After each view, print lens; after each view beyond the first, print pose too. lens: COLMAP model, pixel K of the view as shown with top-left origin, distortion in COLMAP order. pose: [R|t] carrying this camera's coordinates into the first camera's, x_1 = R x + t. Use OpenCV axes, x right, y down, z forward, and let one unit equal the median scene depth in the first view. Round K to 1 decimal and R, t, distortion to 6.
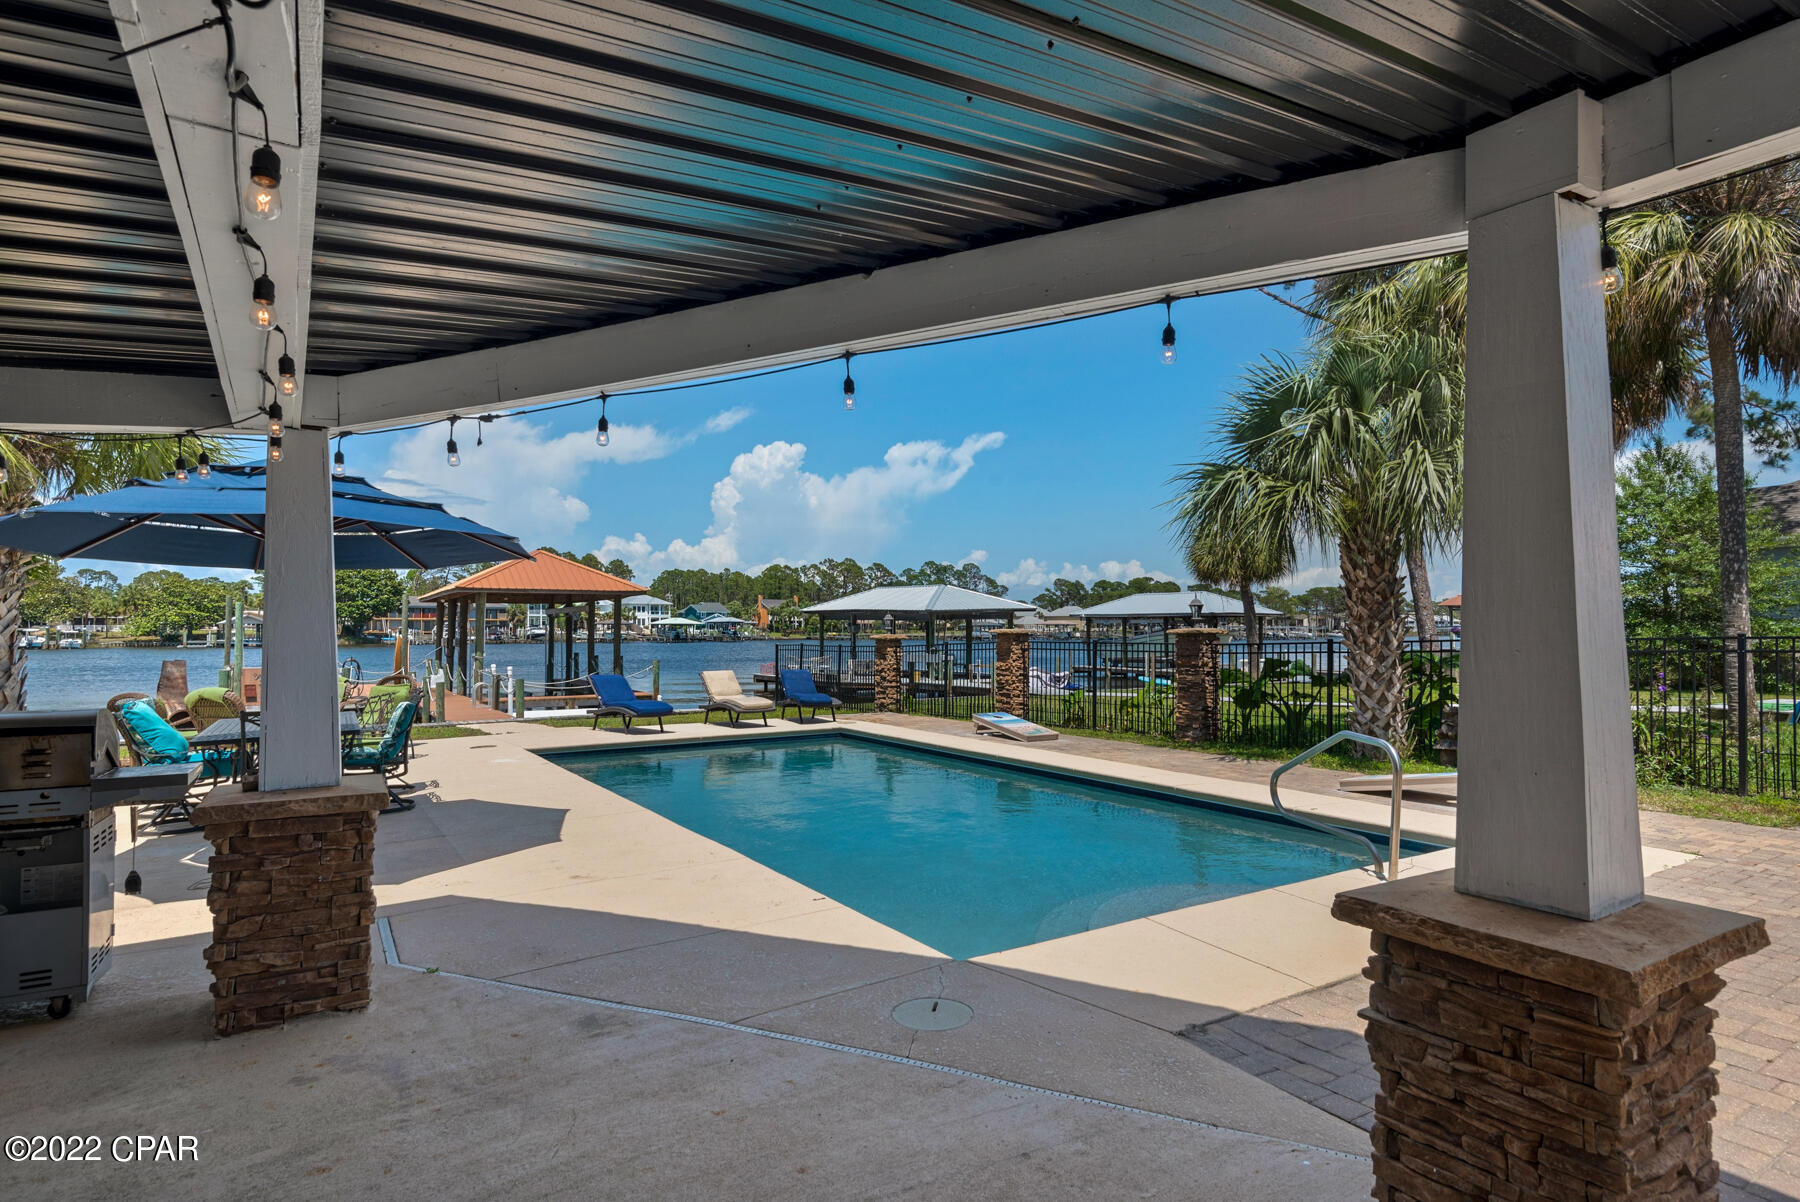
lens RADIAL K [[955.1, 0, 897.4], [0, 955.1, 619.0], [0, 0, 1]] dist [0.026694, -0.004735]
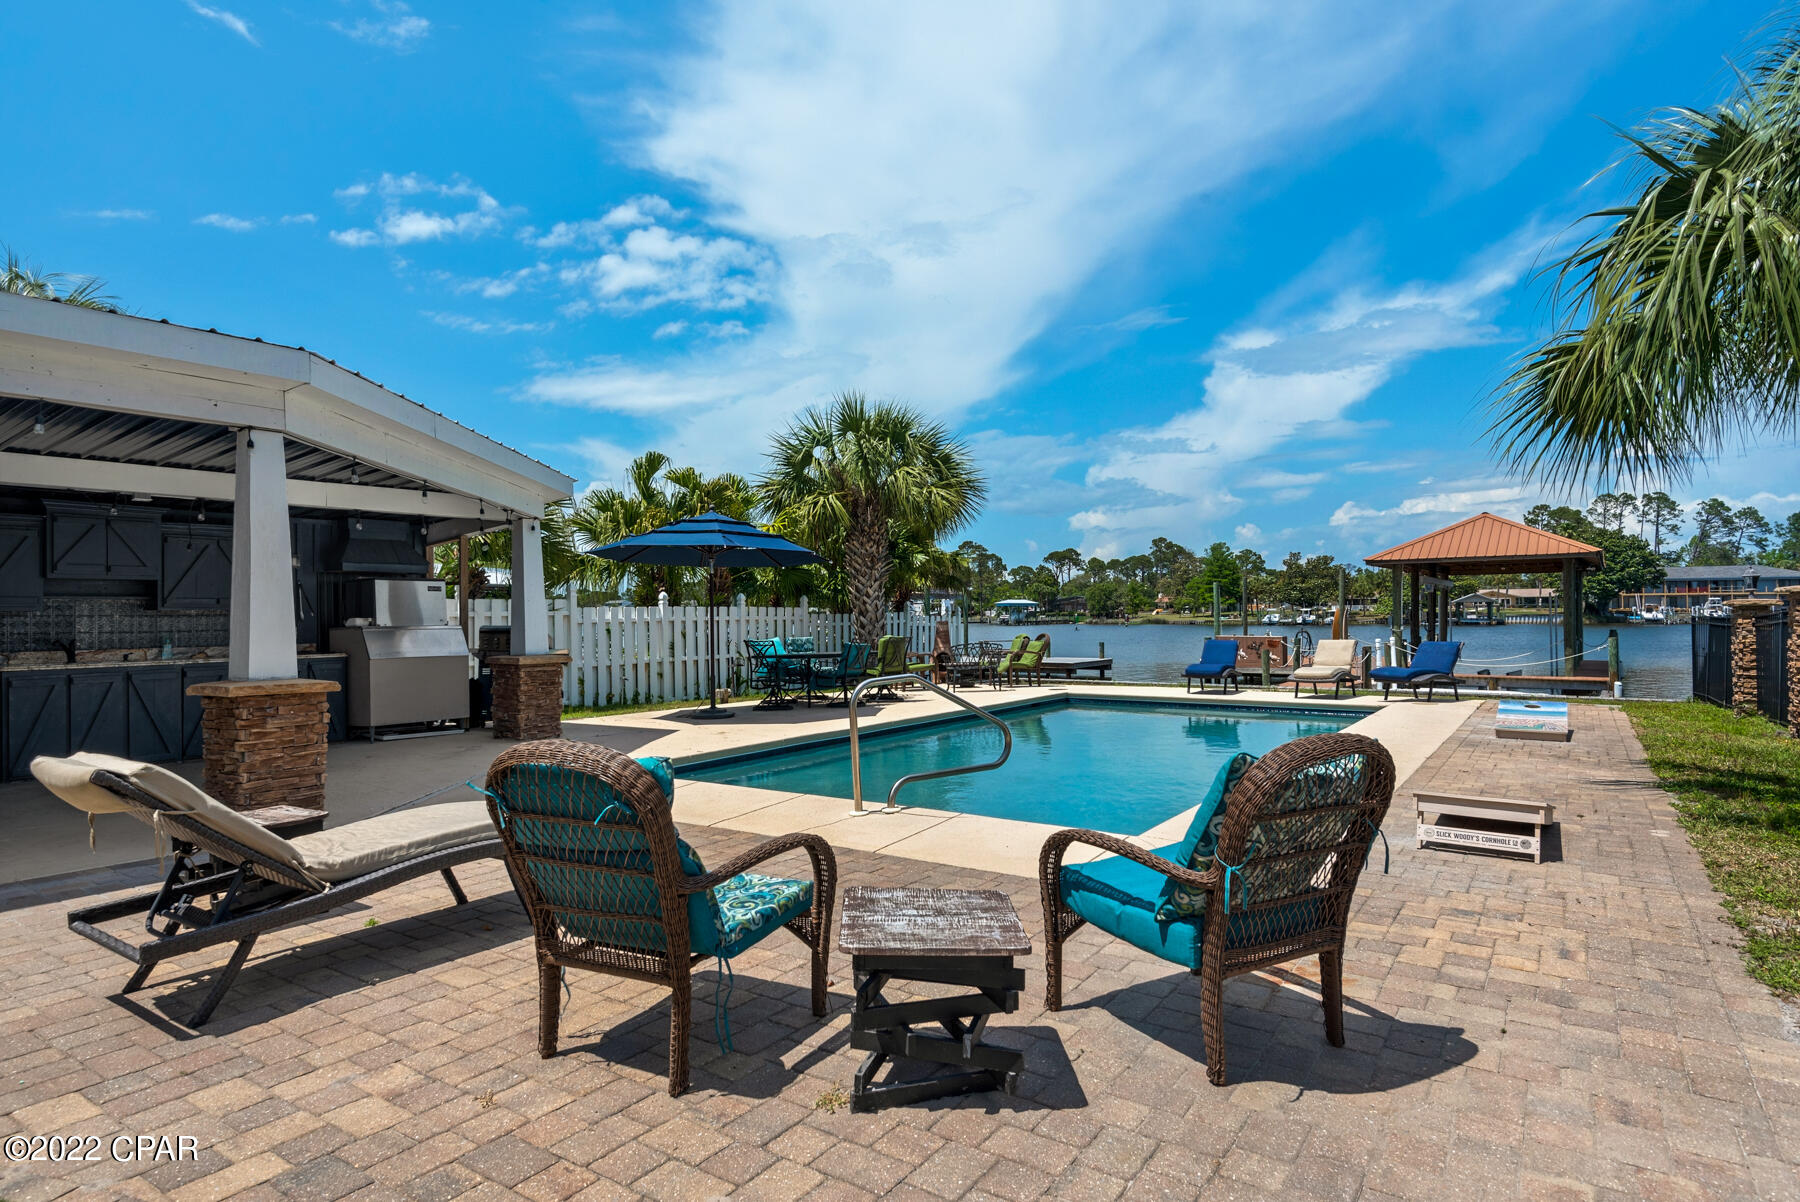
lens RADIAL K [[985.6, 0, 881.5], [0, 985.6, 603.5], [0, 0, 1]] dist [0.008511, -0.005741]
pose [[0.376017, -0.012780, -0.926525, 0.046718], [0.017996, 0.999817, -0.006487, 0.001405], [0.926438, -0.014234, 0.376178, 0.020277]]
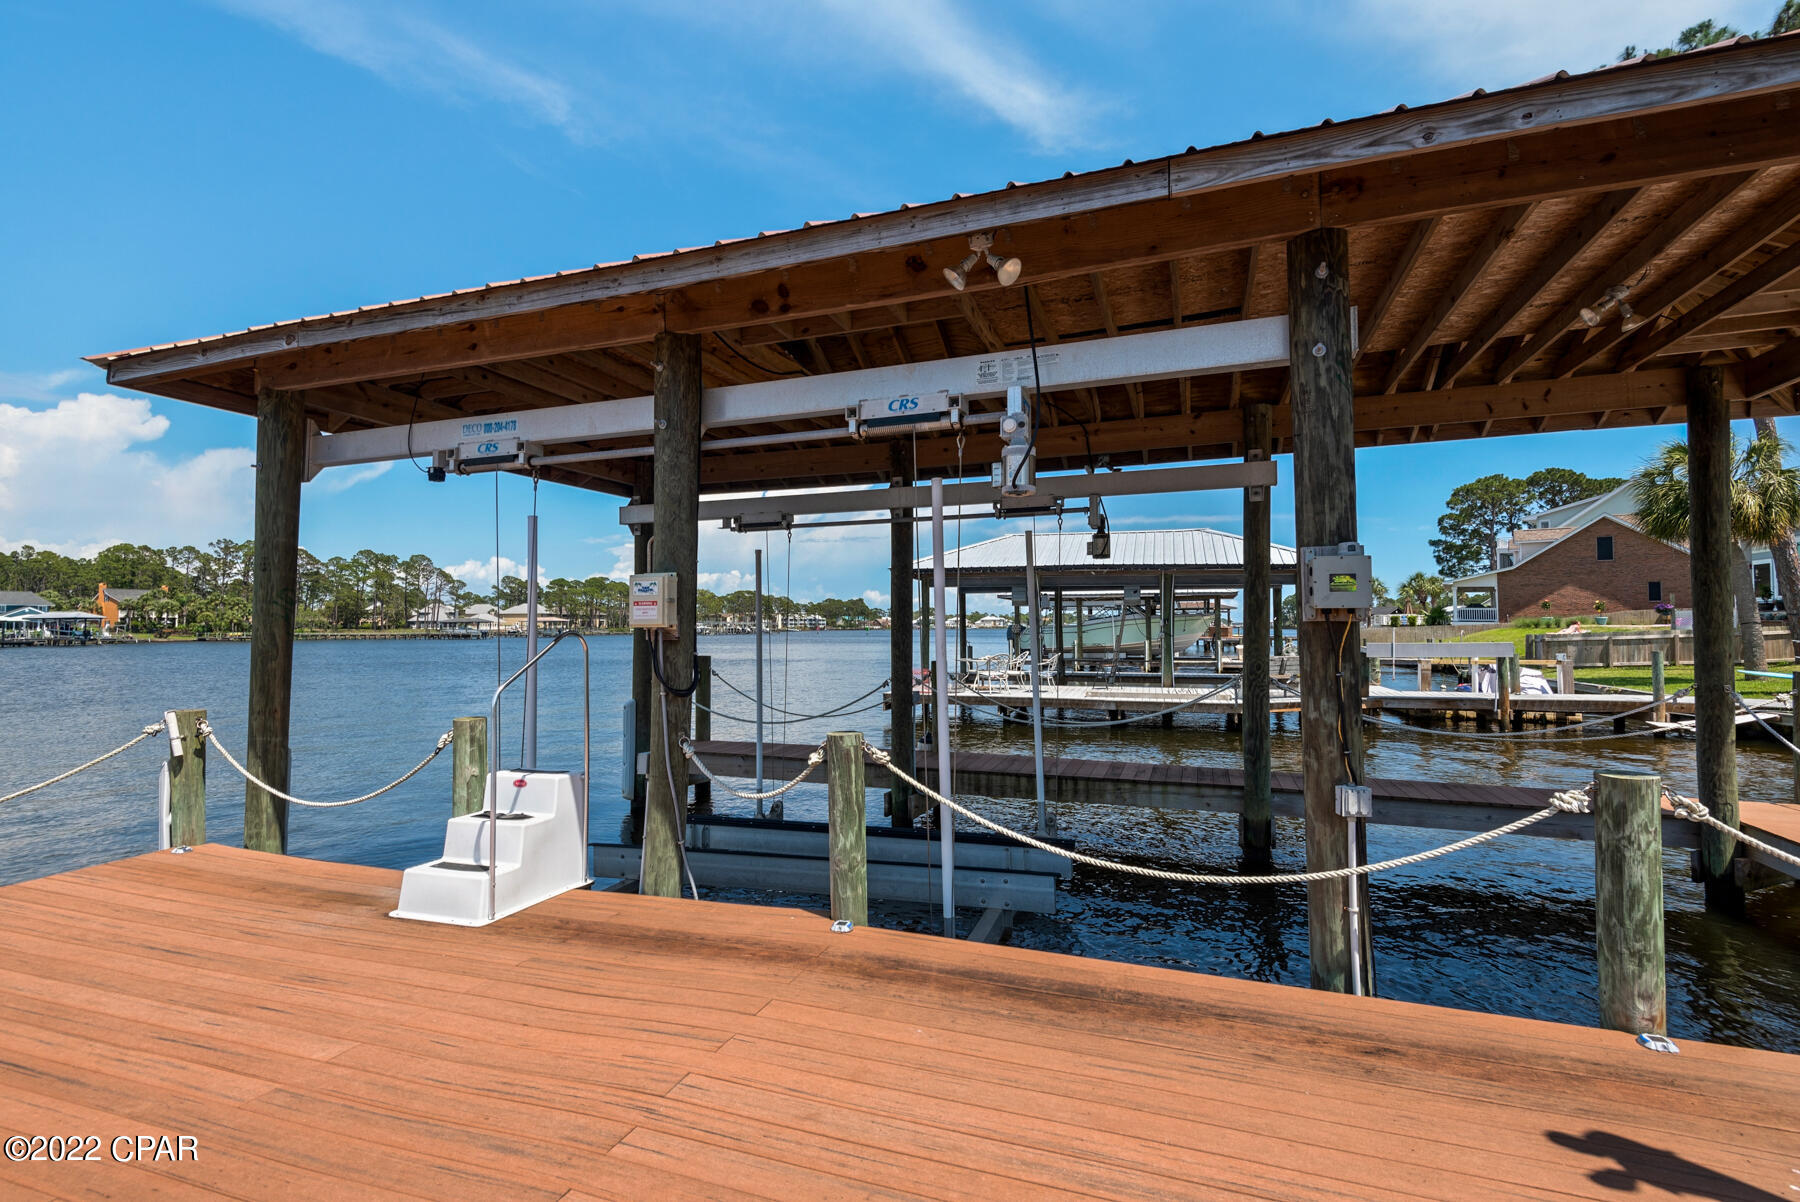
lens RADIAL K [[817.4, 0, 904.6], [0, 817.4, 603.0], [0, 0, 1]] dist [-0.005712, -0.002892]
pose [[0.773445, 0.011873, 0.633752, -0.087189], [-0.000476, 0.999835, -0.018151, 0.002552], [-0.633863, 0.013737, 0.773323, 0.164733]]
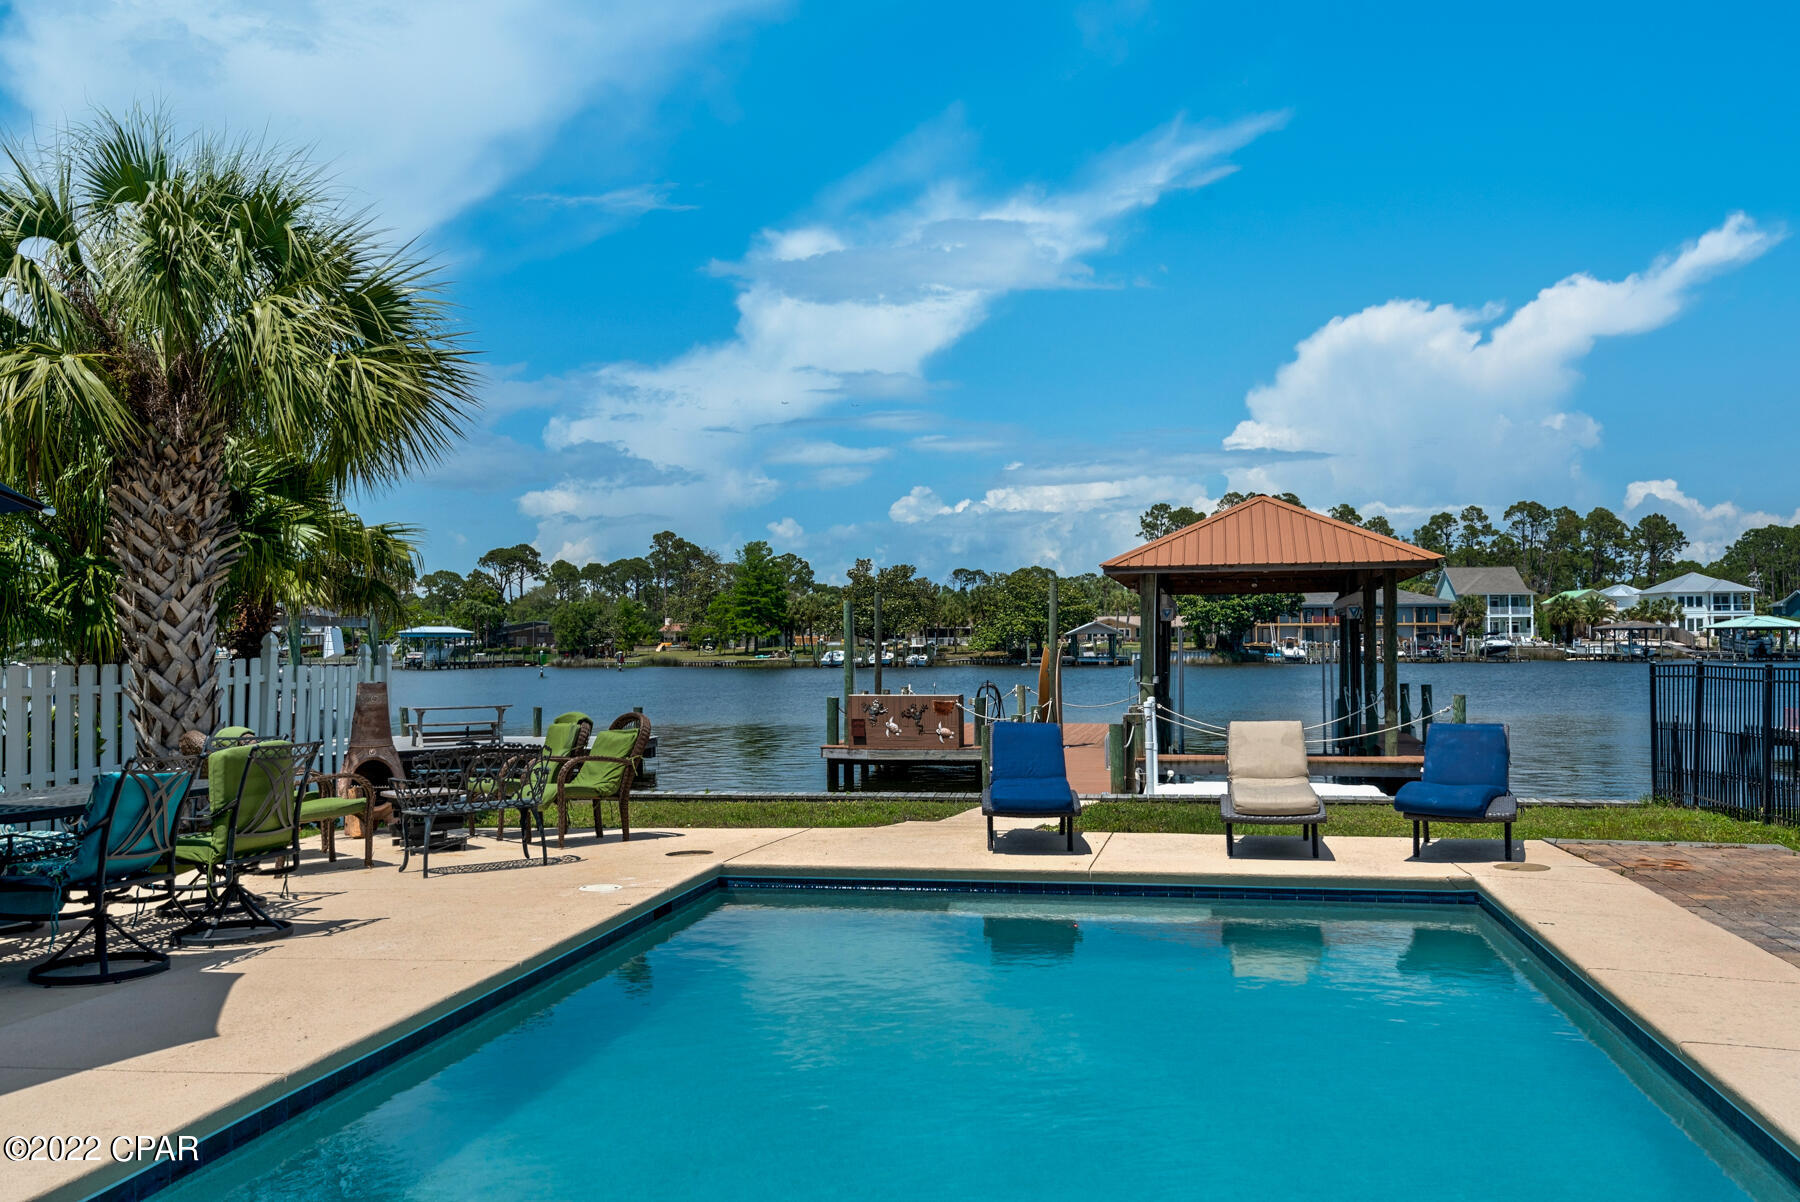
lens RADIAL K [[1540.0, 0, 892.2], [0, 1540.0, 597.4], [0, 0, 1]] dist [0.029193, -0.013546]
pose [[0.727450, -0.026181, -0.685661, 0.015215], [0.014807, 0.999638, -0.022460, 0.000819], [0.686001, 0.006186, 0.727574, 0.031972]]
